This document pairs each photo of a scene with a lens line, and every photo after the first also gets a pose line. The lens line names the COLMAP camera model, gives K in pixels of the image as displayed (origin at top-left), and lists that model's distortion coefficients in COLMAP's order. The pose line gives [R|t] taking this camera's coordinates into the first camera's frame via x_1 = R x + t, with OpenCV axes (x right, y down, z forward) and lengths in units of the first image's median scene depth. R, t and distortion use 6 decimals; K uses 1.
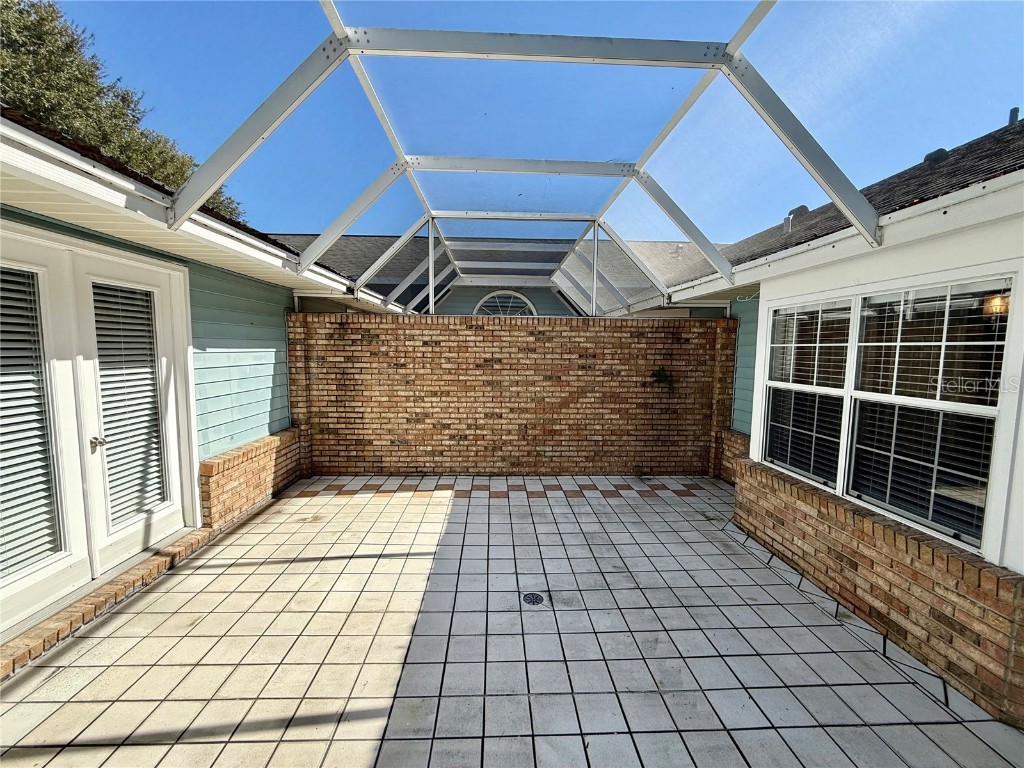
lens RADIAL K [[407.8, 0, 509.2], [0, 407.8, 385.3], [0, 0, 1]] dist [-0.000085, 0.000224]
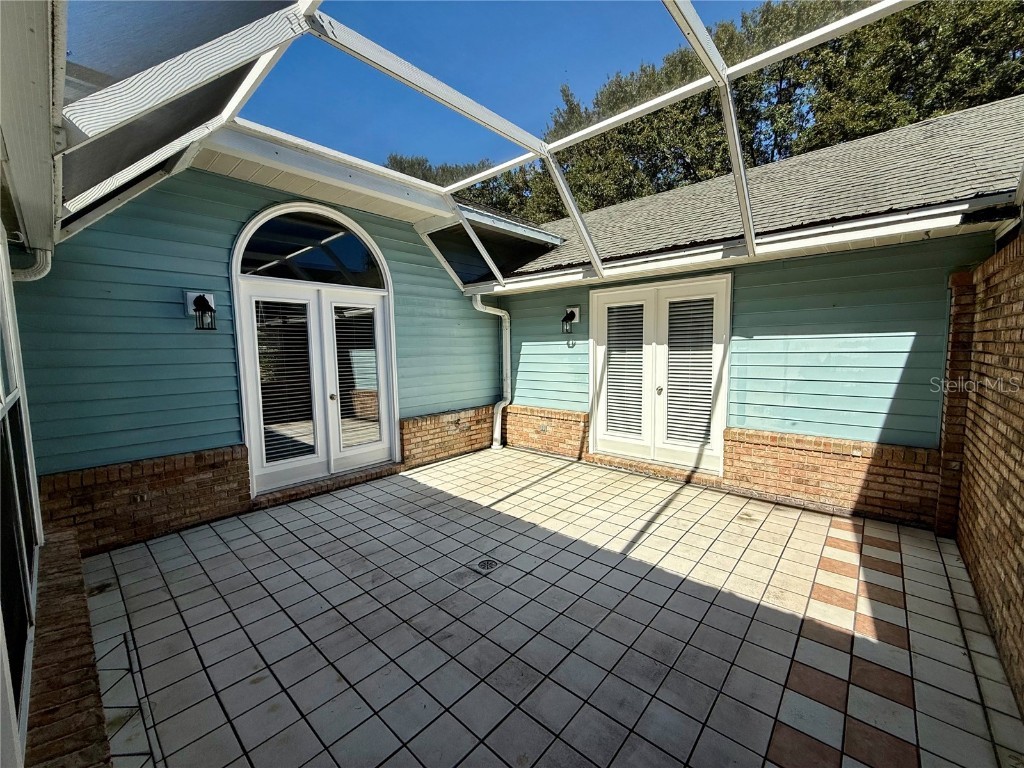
lens RADIAL K [[407.8, 0, 509.2], [0, 407.8, 385.3], [0, 0, 1]] dist [-0.000085, 0.000224]
pose [[-0.694187, 0.065966, -0.716765, 0.756467], [-0.054881, 0.988042, 0.144085, -0.105004], [0.717699, 0.139359, -0.682266, 1.695464]]
